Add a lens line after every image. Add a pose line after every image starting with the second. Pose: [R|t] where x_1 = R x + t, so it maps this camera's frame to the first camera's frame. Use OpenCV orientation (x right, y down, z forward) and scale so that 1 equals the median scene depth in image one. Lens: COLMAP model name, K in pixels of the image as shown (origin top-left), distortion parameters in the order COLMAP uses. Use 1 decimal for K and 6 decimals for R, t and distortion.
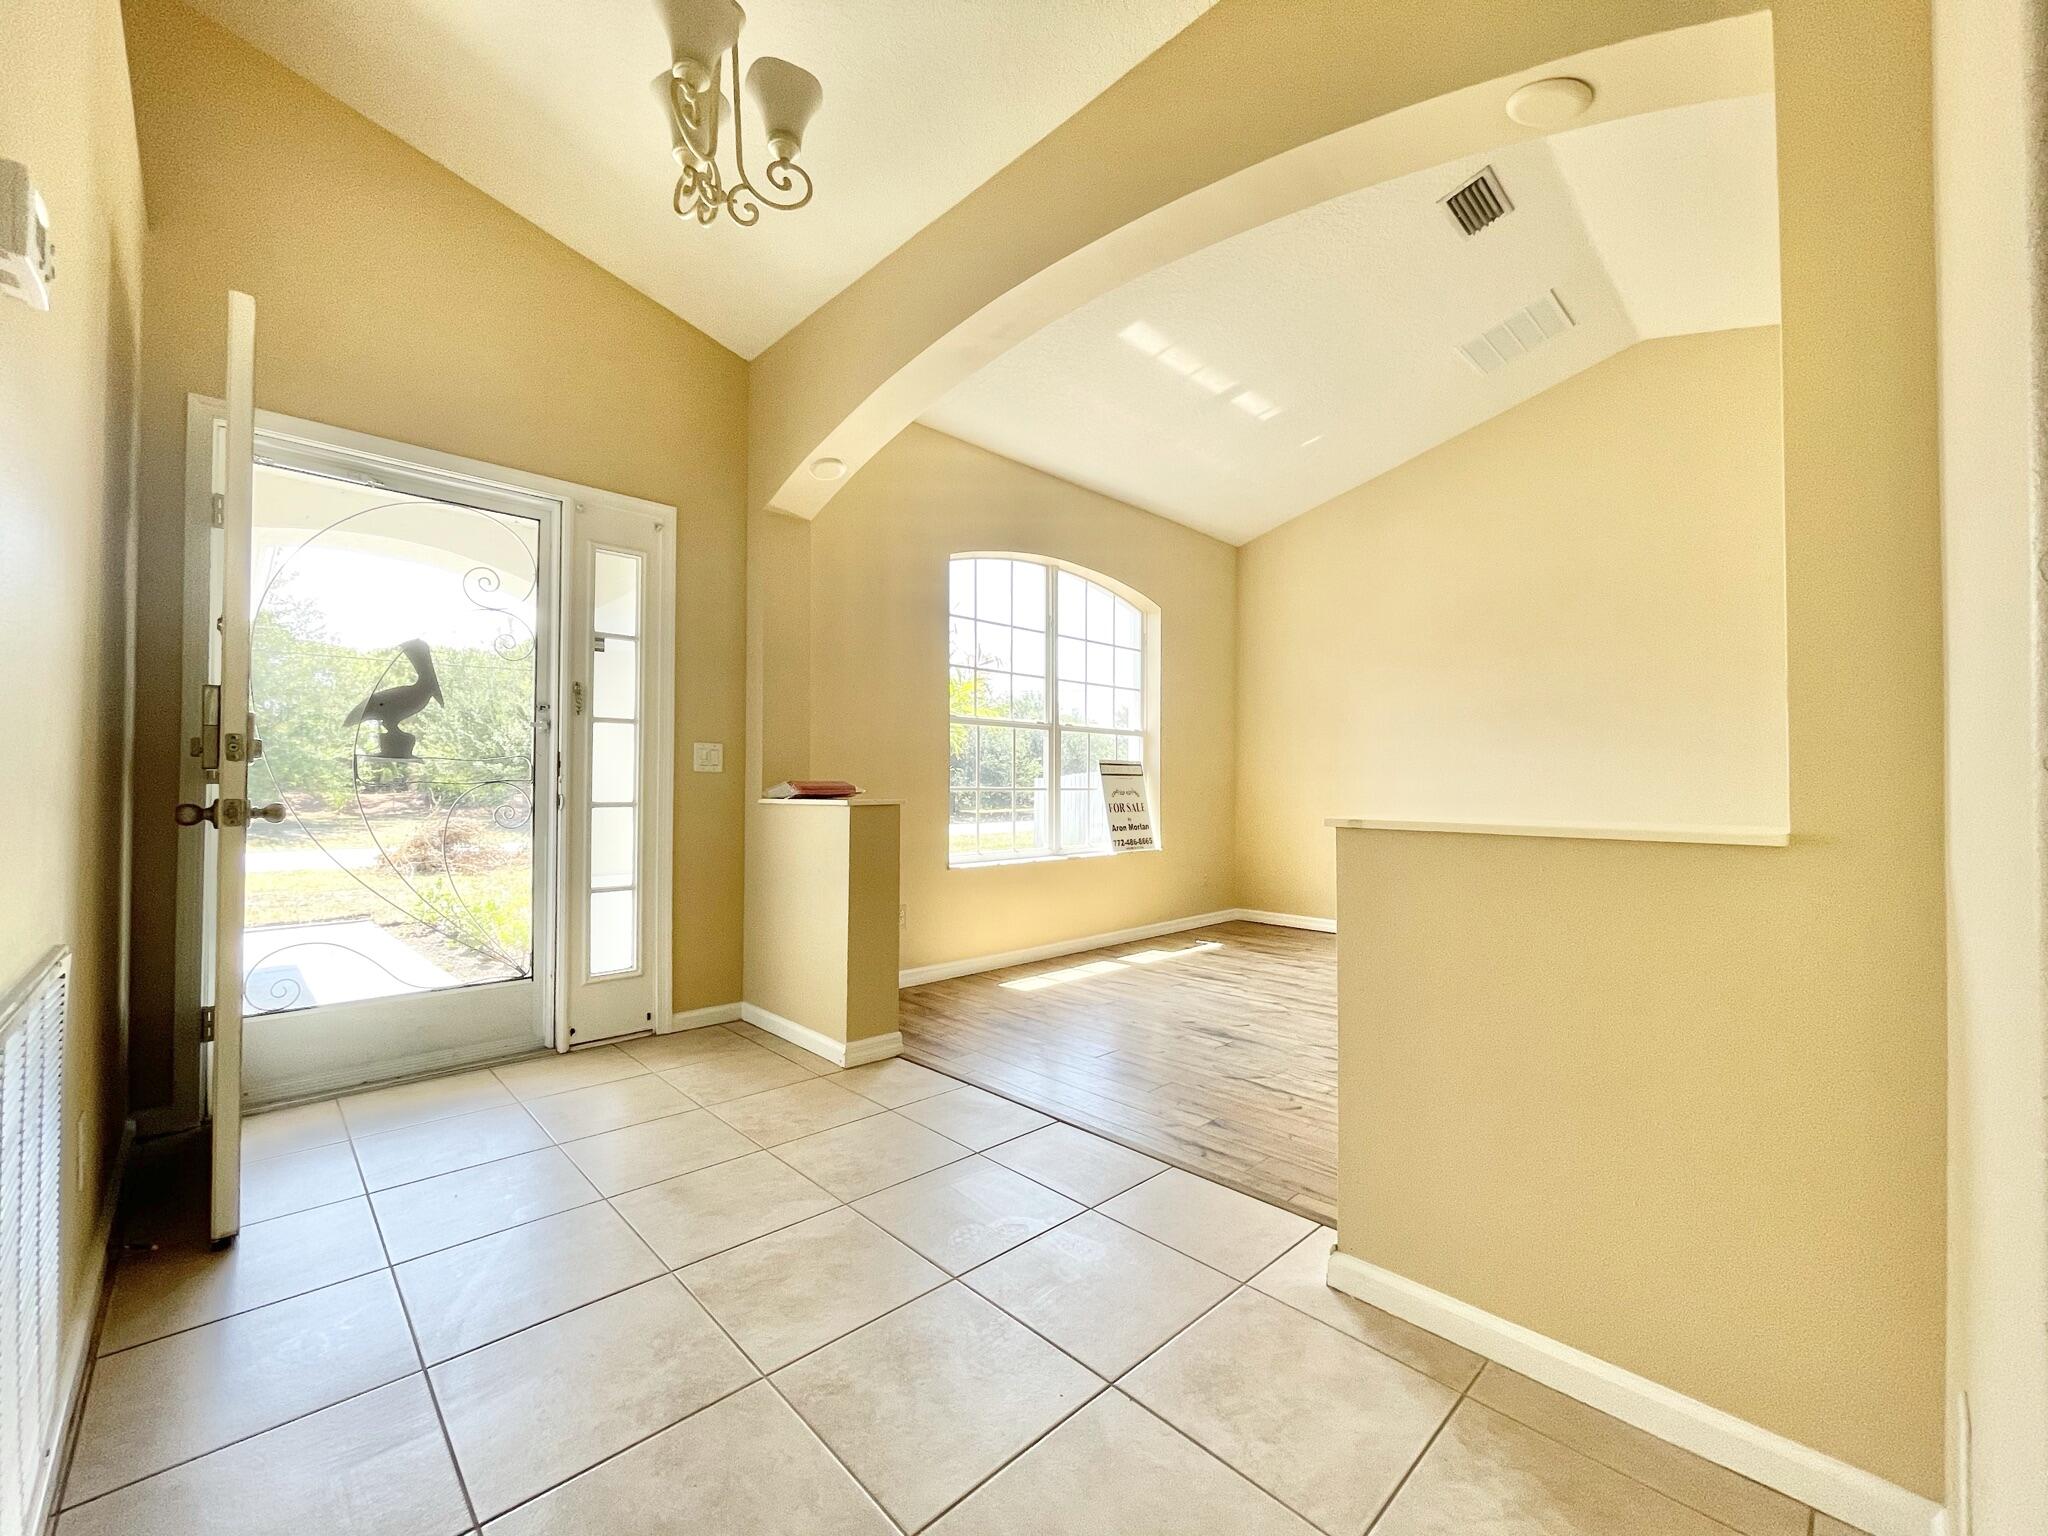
lens RADIAL K [[837.0, 0, 1024.0], [0, 837.0, 768.0], [0, 0, 1]] dist [0.001755, 0.000425]
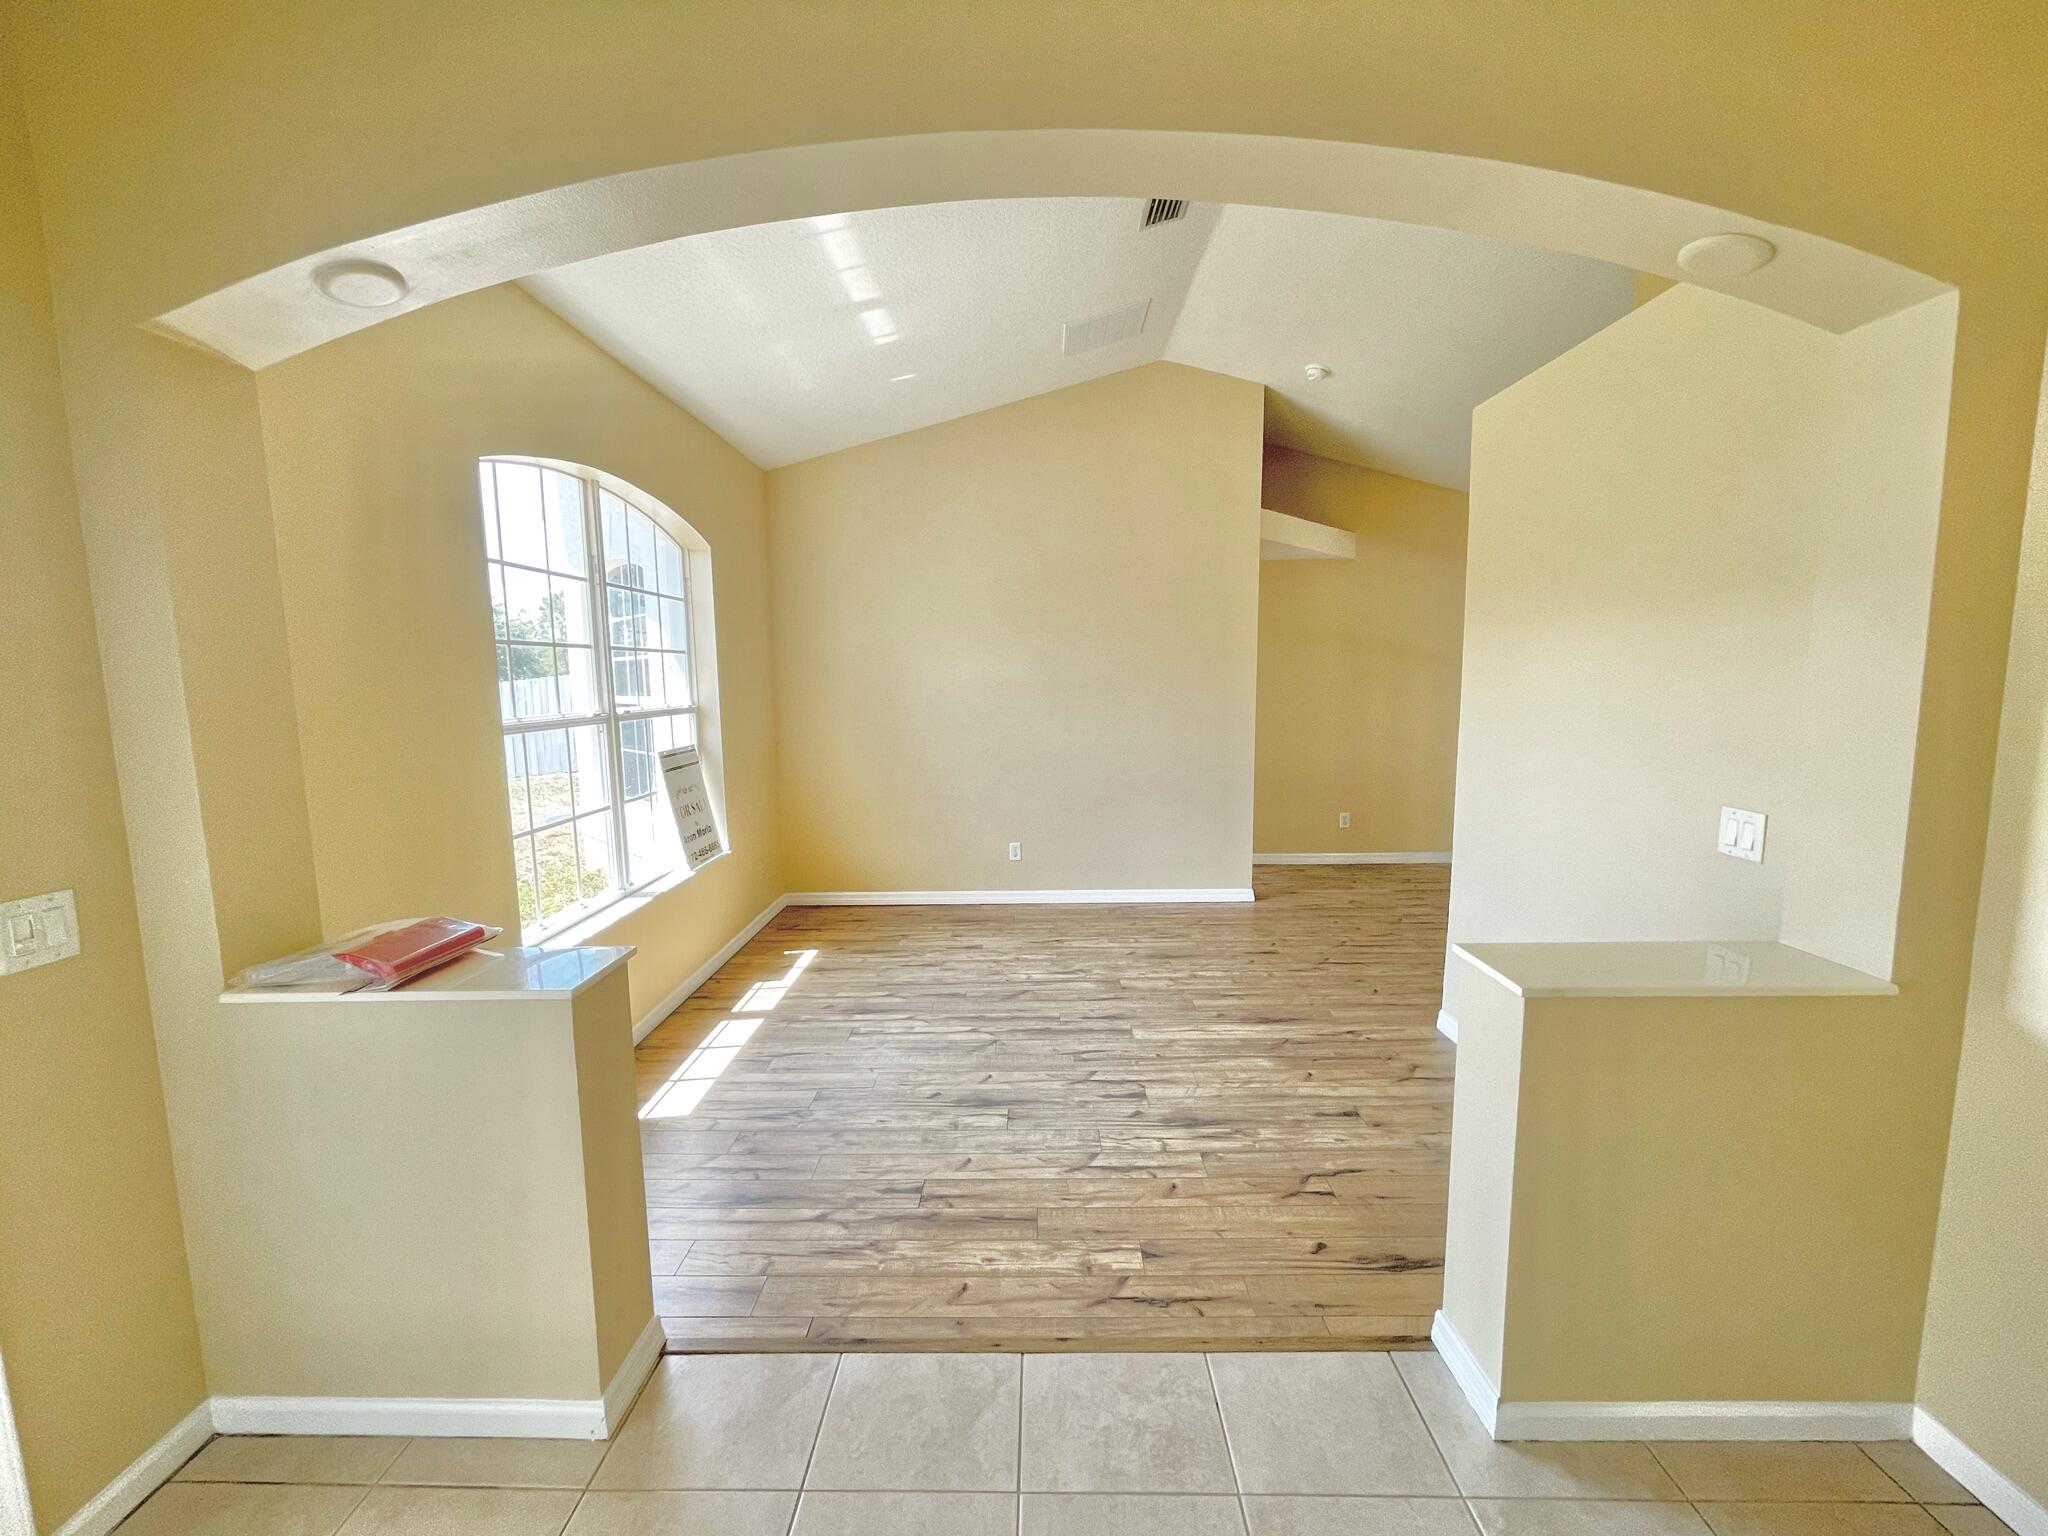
lens RADIAL K [[837.0, 0, 1024.0], [0, 837.0, 768.0], [0, 0, 1]] dist [0.001755, 0.000425]
pose [[0.708633, -0.092767, 0.699452, -0.253193], [-0.000363, 0.991271, 0.131839, -0.117620], [-0.705577, -0.093679, 0.702414, 0.297290]]
